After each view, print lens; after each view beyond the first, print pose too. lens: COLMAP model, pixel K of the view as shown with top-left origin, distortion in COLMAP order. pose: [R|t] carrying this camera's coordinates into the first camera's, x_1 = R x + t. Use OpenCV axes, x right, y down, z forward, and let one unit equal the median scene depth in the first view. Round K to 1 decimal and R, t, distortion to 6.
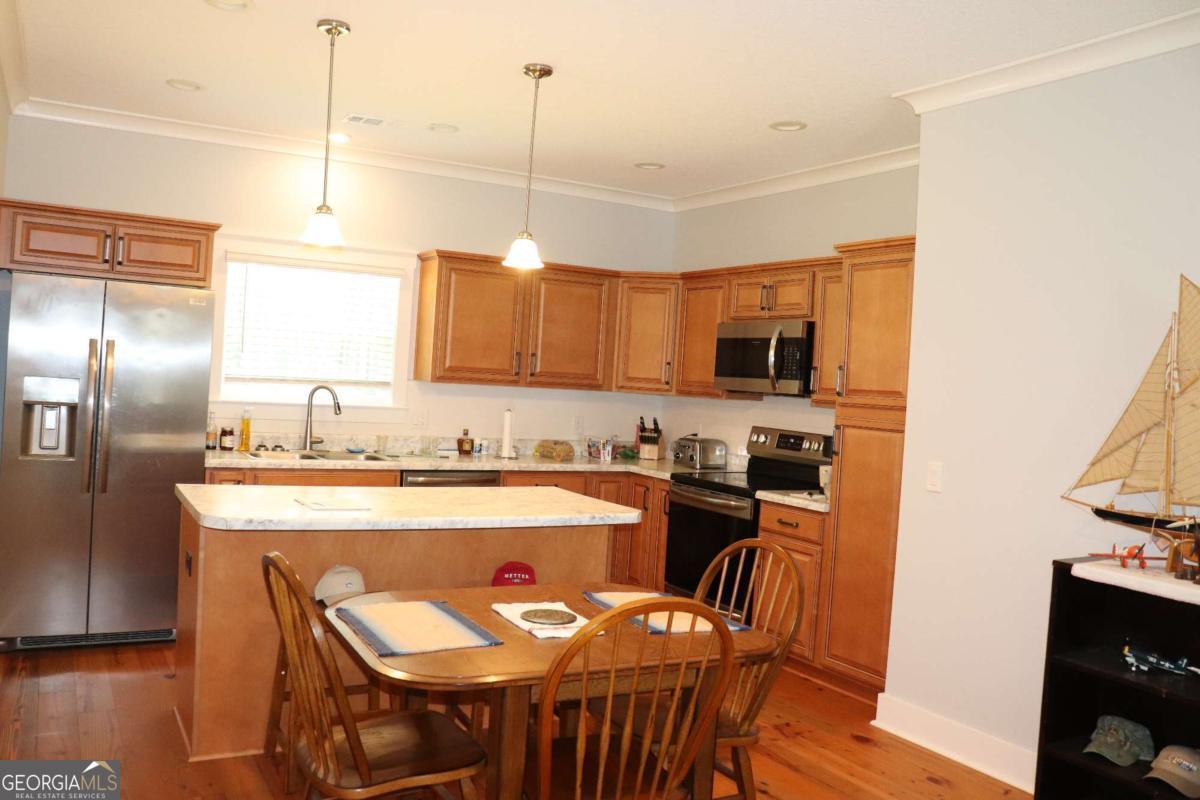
lens RADIAL K [[1000.5, 0, 601.5], [0, 1000.5, 399.3], [0, 0, 1]] dist [-0.131013, 0.083833]
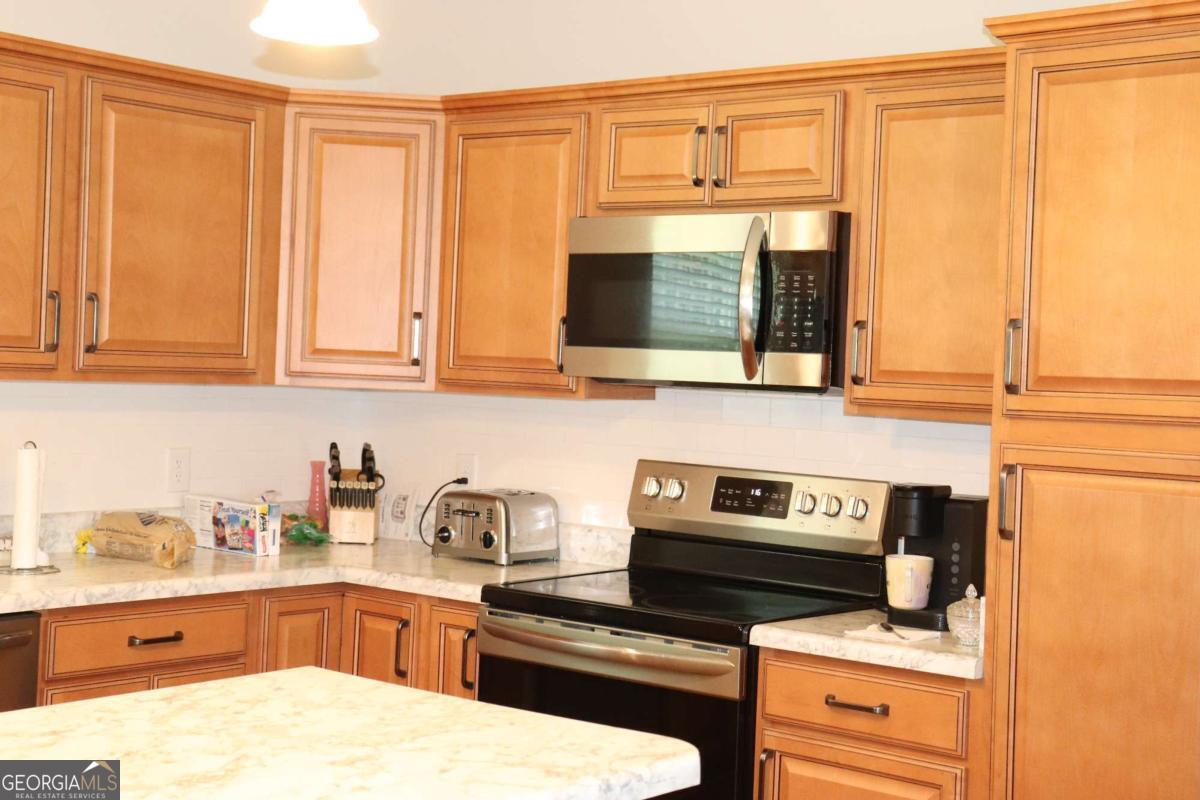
lens RADIAL K [[1838.3, 0, 600.4], [0, 1838.3, 395.6], [0, 0, 1]] dist [0.089036, 0.000000]
pose [[0.934199, -0.028620, 0.355602, -0.165026], [0.023647, 0.999552, 0.018325, -0.017780], [-0.355967, -0.008710, 0.934458, 0.311595]]
